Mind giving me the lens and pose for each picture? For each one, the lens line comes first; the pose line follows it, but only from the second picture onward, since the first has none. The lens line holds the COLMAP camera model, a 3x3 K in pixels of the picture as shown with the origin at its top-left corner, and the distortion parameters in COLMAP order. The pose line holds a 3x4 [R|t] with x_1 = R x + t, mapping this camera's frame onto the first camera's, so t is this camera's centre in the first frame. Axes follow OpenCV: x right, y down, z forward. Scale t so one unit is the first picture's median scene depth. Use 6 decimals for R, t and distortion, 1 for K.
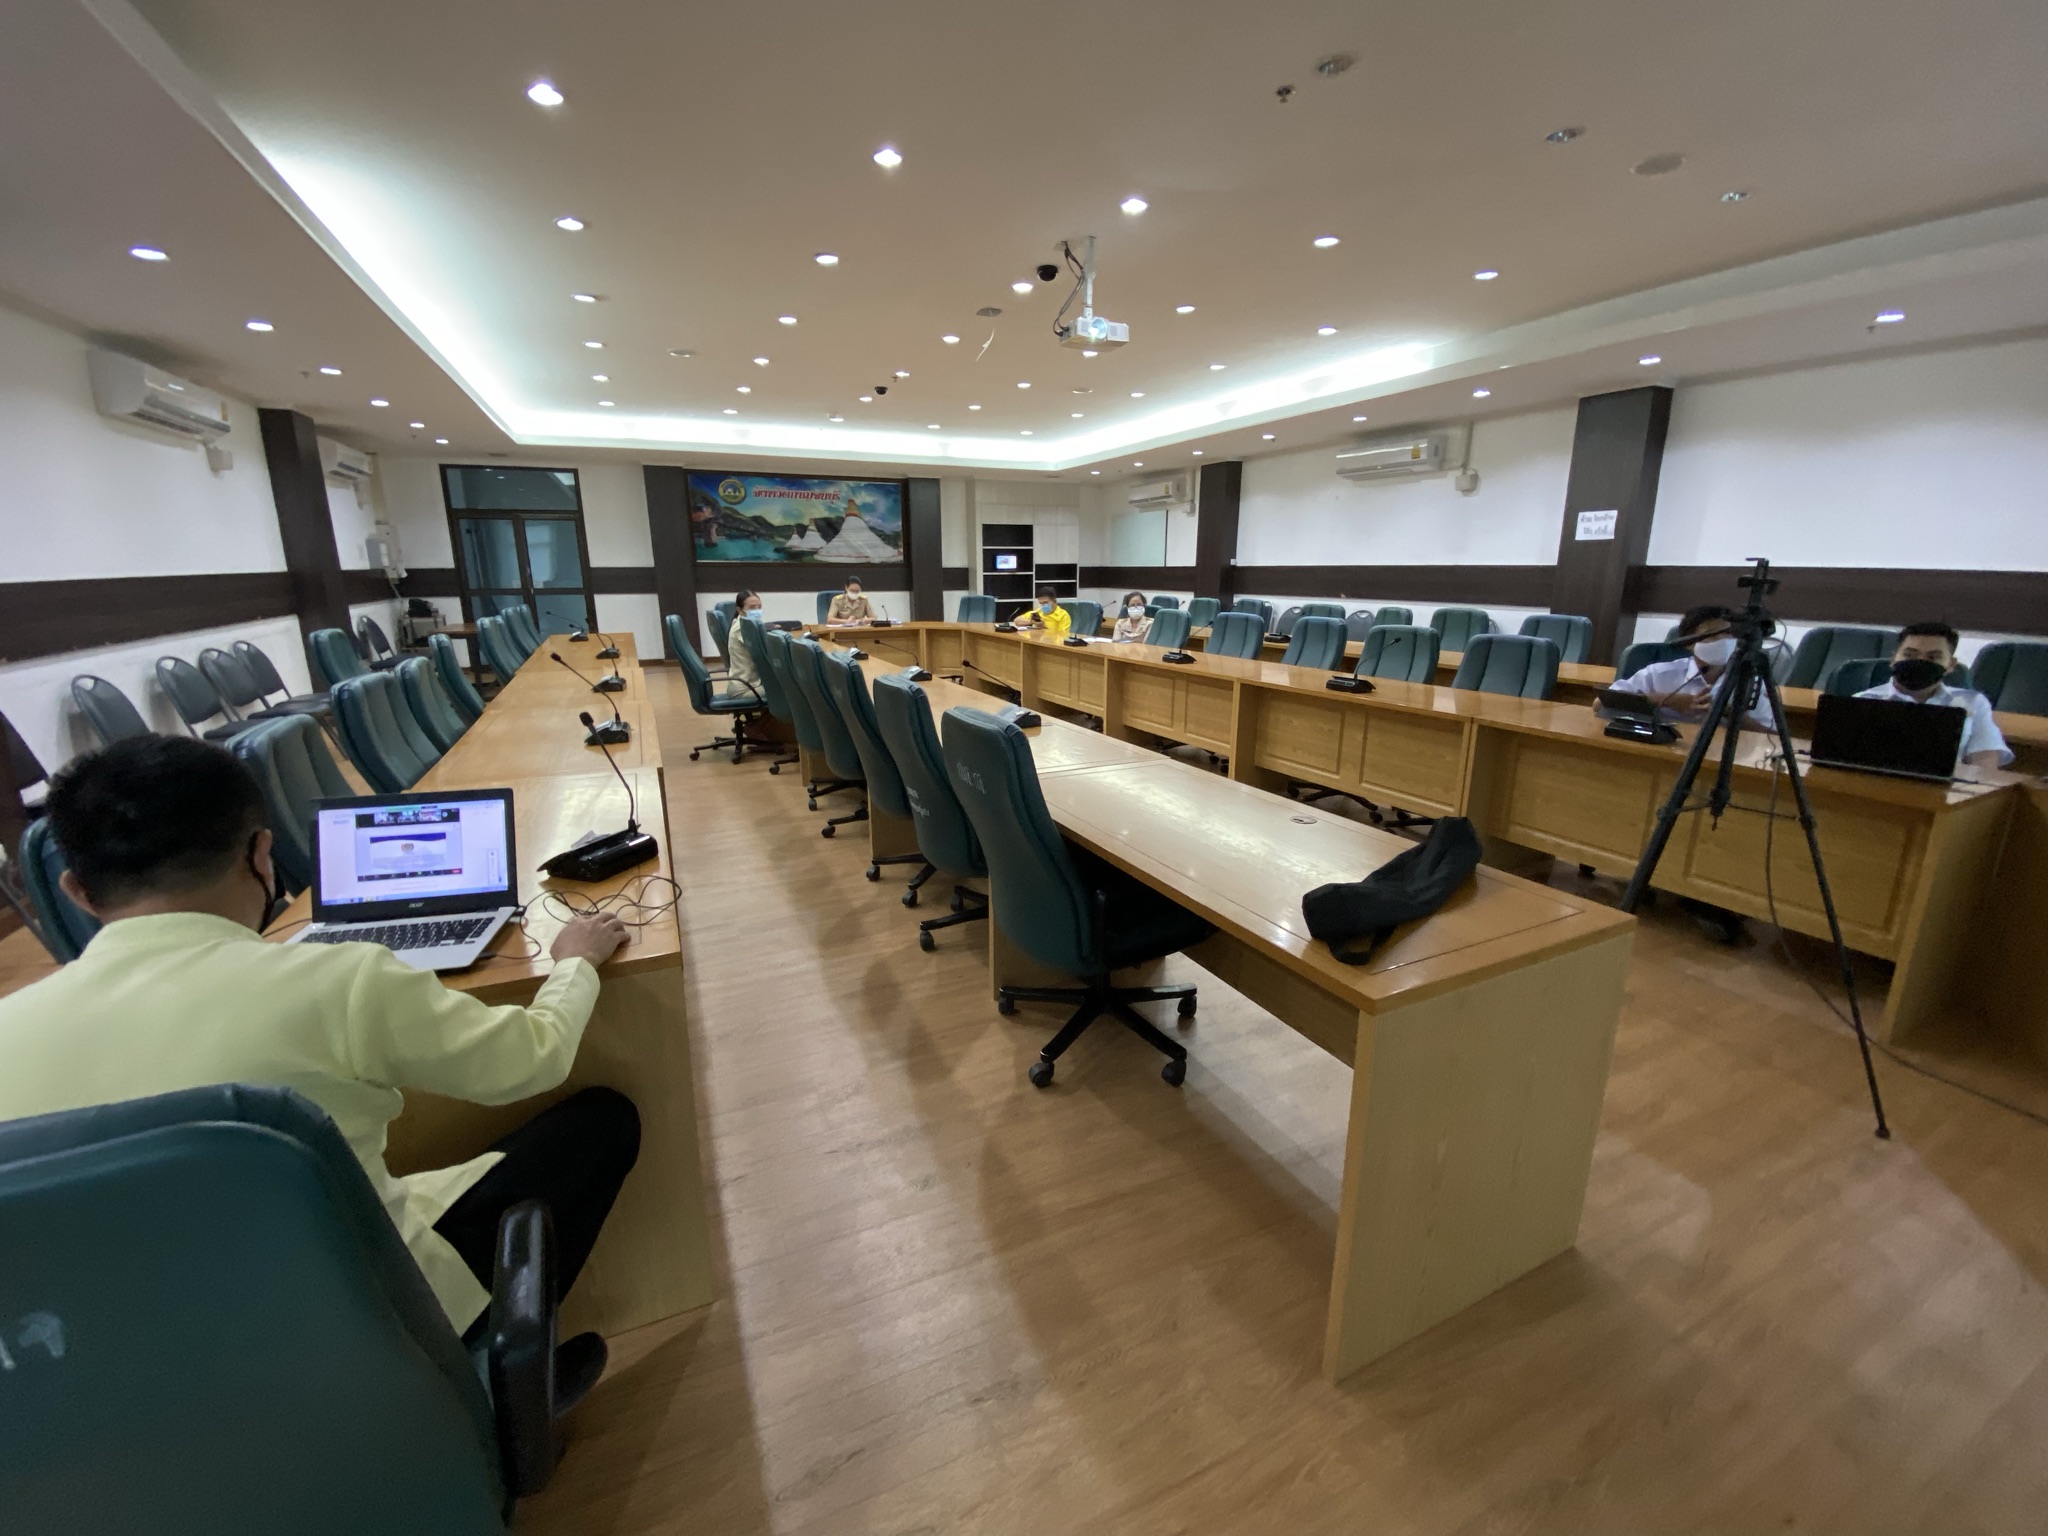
lens RADIAL K [[832.1, 0, 1024.0], [0, 832.1, 768.0], [0, 0, 1]] dist [0.028780, -0.024849]
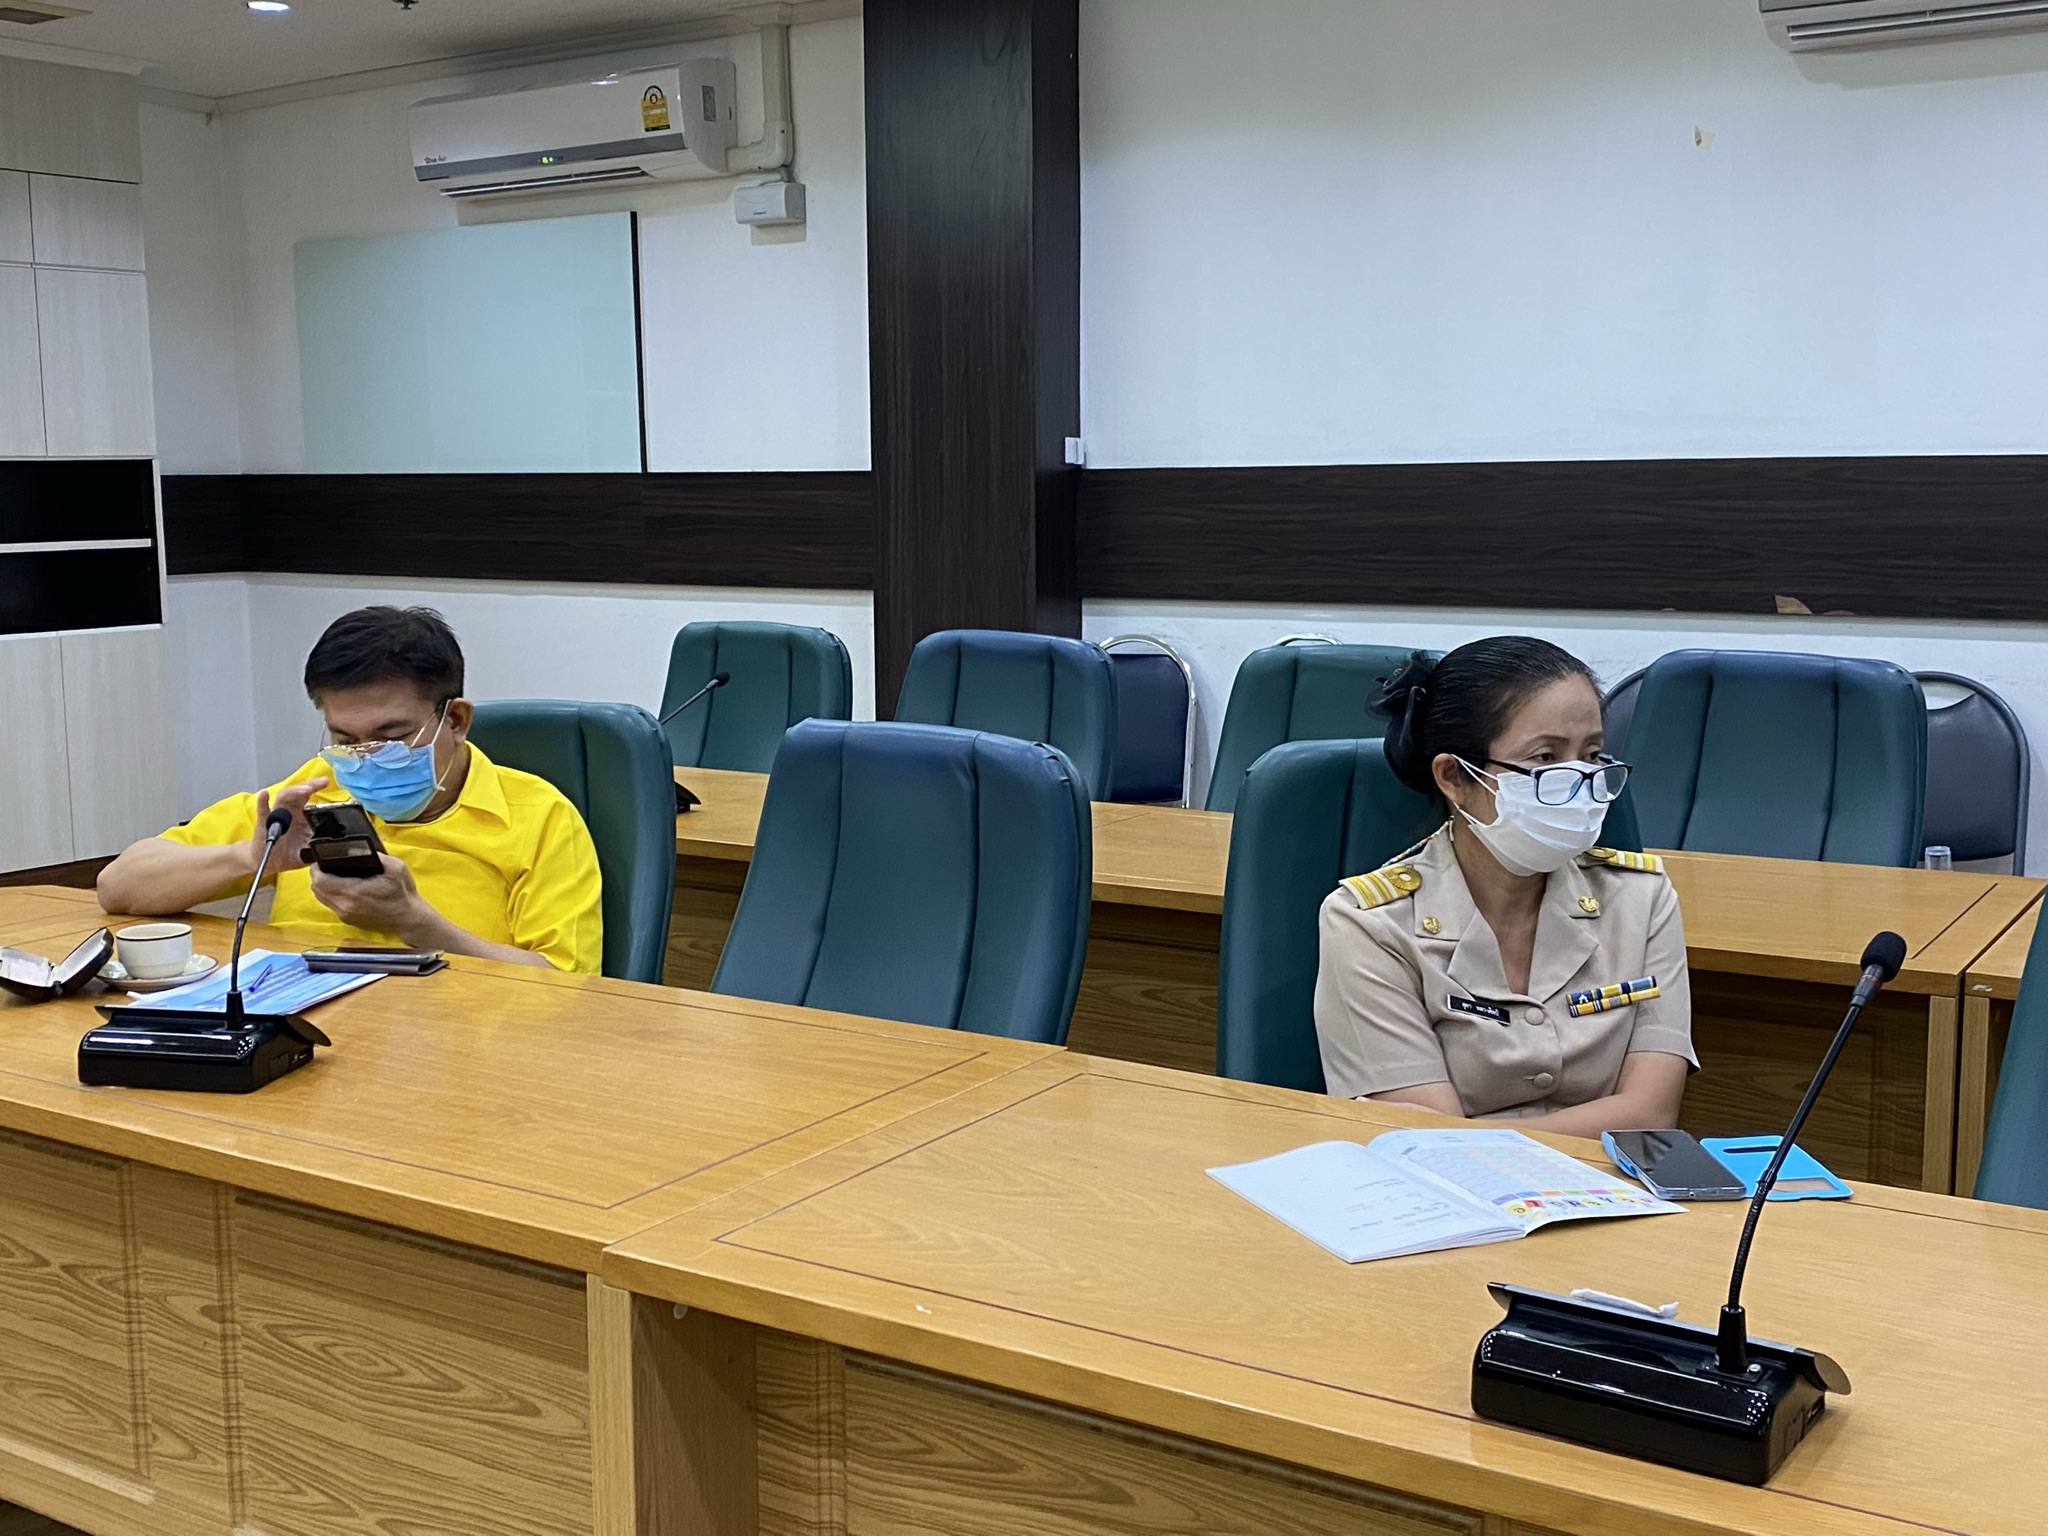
lens RADIAL K [[2230.3, 0, 1024.0], [0, 2230.3, 768.0], [0, 0, 1]] dist [0.003994, -0.002499]
pose [[0.854491, -0.060589, 0.515921, -0.144514], [0.121290, 0.988993, -0.084739, -0.357499], [-0.505108, 0.134985, 0.852435, 1.586555]]
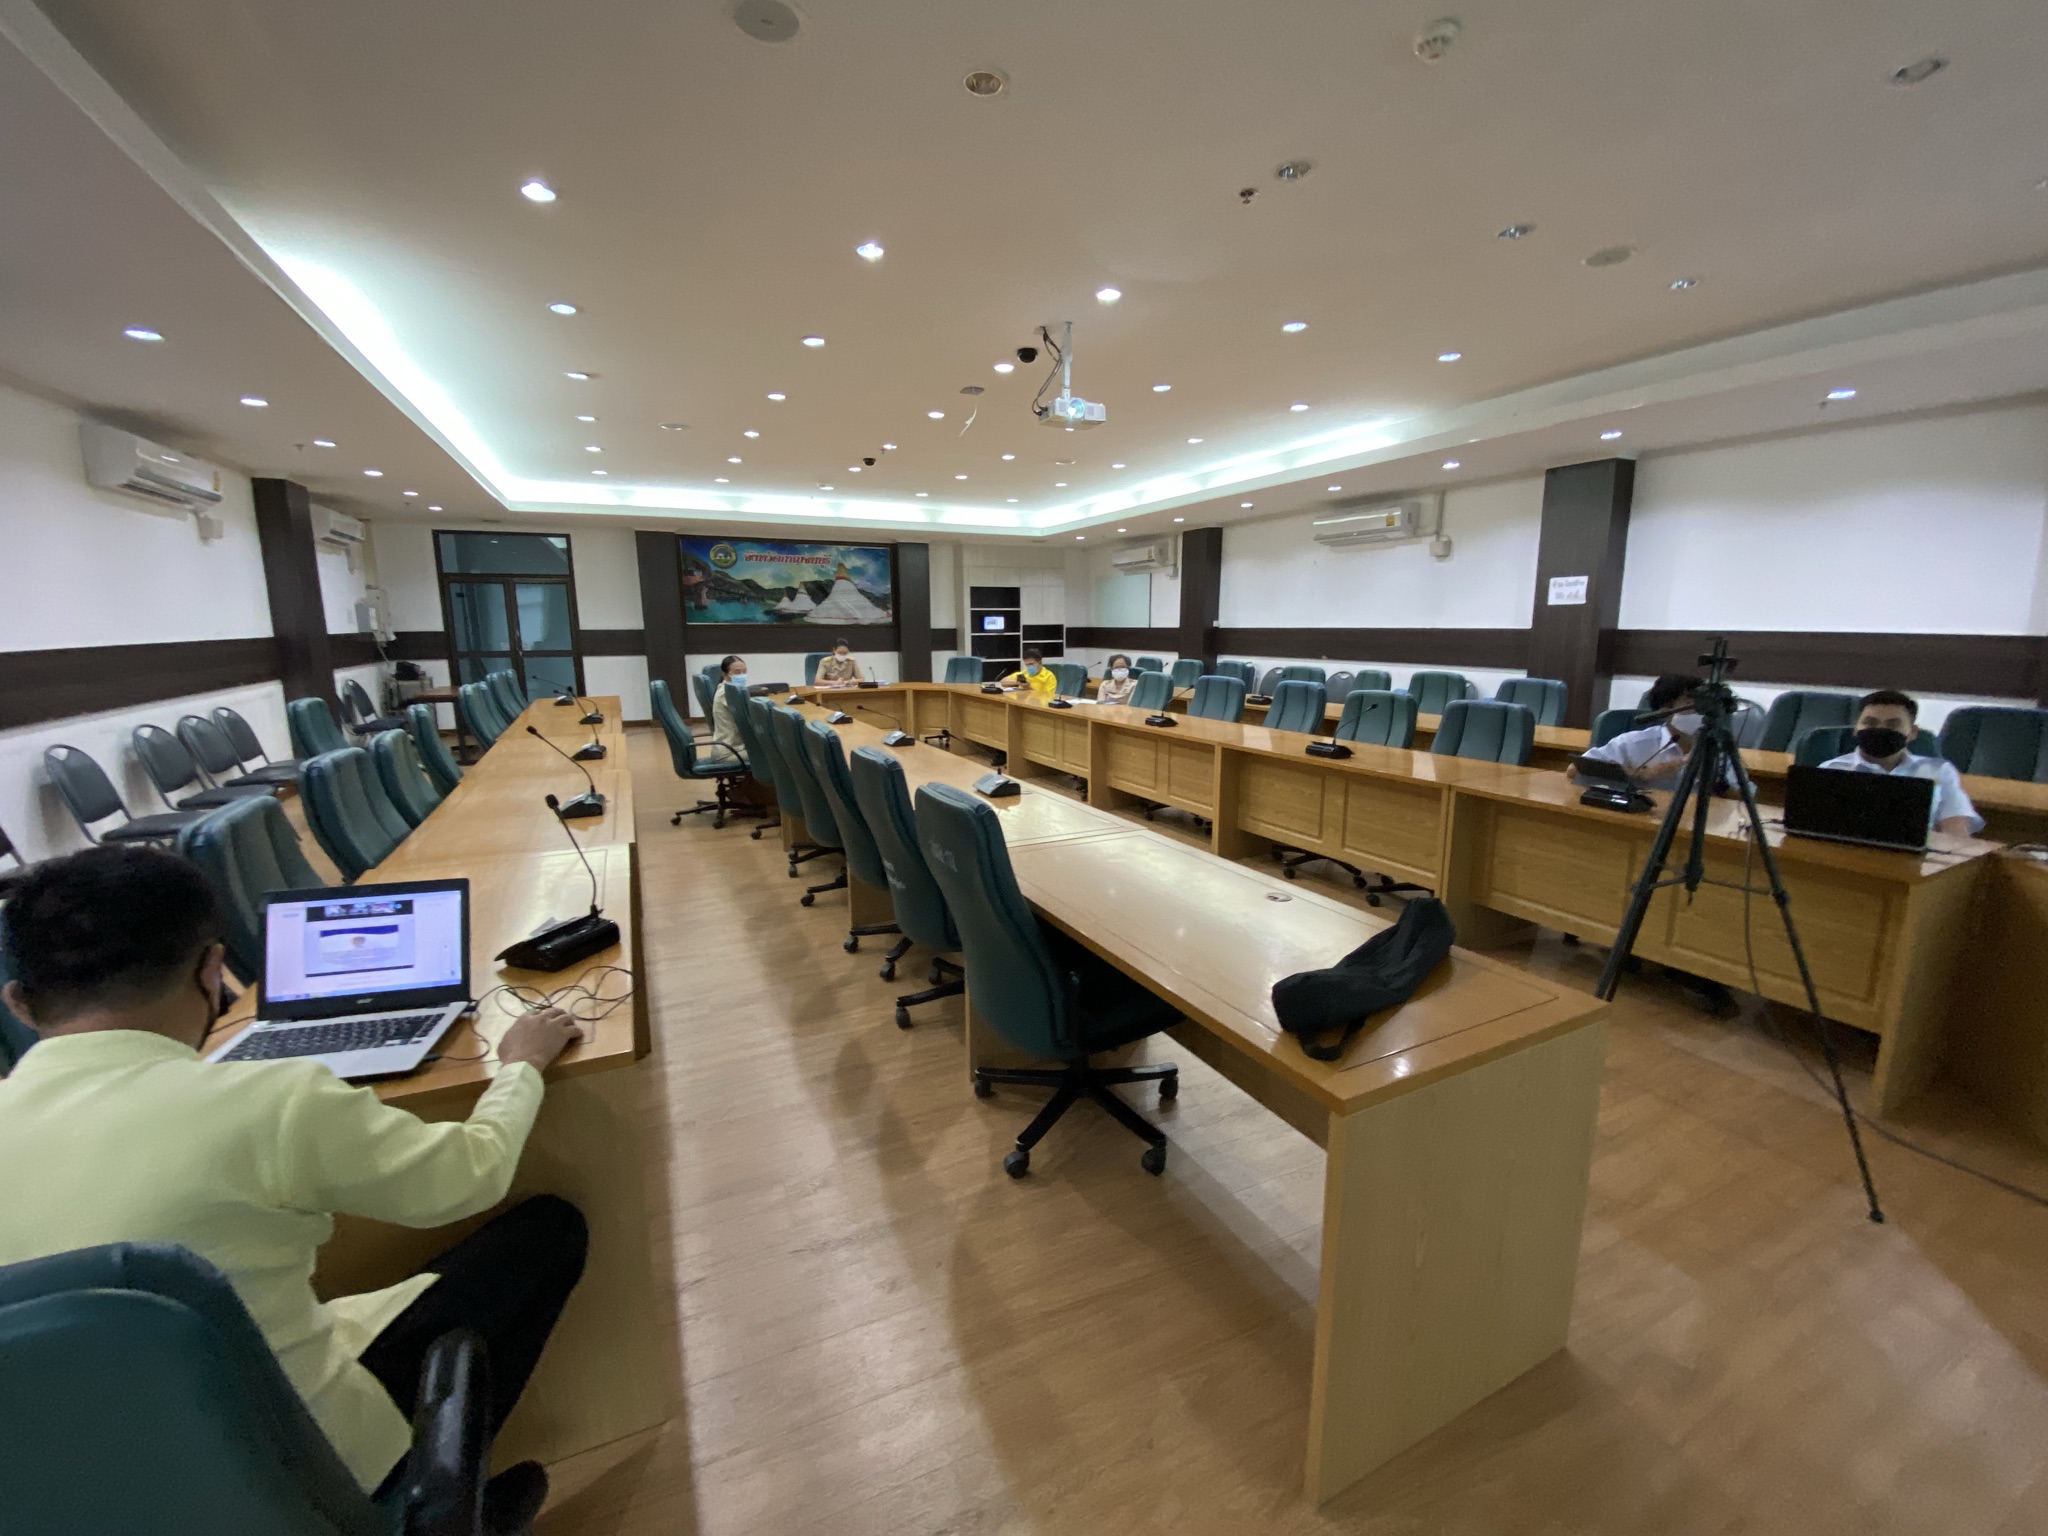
lens RADIAL K [[832.1, 0, 1024.0], [0, 832.1, 768.0], [0, 0, 1]] dist [0.028780, -0.024849]
pose [[0.999927, -0.003931, 0.011399, 0.011650], [0.004673, 0.997818, -0.065860, -0.015113], [-0.011116, 0.065908, 0.997764, 0.001665]]
